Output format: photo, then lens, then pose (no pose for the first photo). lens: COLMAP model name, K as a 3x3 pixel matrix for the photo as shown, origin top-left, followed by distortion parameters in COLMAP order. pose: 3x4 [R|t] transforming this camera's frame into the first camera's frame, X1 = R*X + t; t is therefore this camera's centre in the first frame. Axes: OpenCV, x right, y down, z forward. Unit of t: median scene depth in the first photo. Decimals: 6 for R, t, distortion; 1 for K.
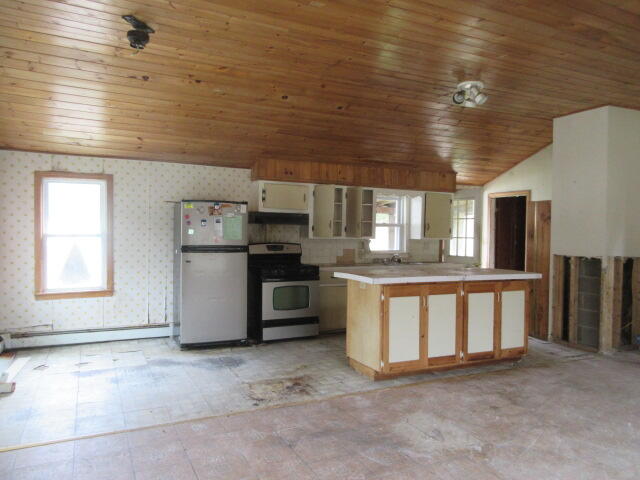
lens RADIAL K [[477.3, 0, 321.4], [0, 477.3, 240.5], [0, 0, 1]] dist [0.002529, 0.001554]
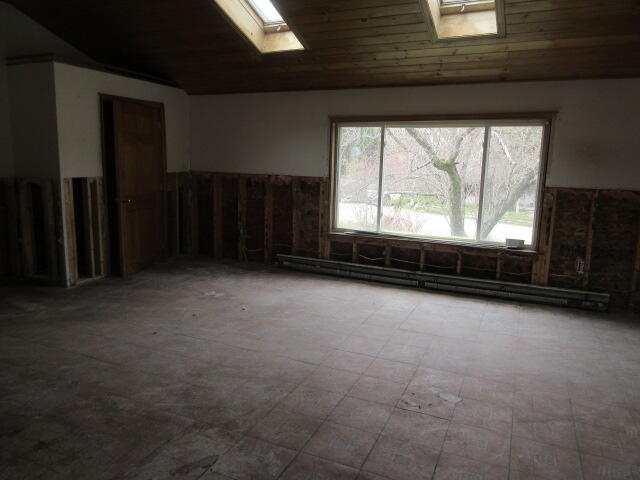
lens RADIAL K [[477.3, 0, 321.2], [0, 477.3, 240.2], [0, 0, 1]] dist [0.002529, 0.001554]
pose [[-0.636316, -0.149655, 0.756773, -0.297347], [-0.011768, 0.982771, 0.184452, -0.017120], [-0.771339, 0.108464, -0.627114, 1.179168]]
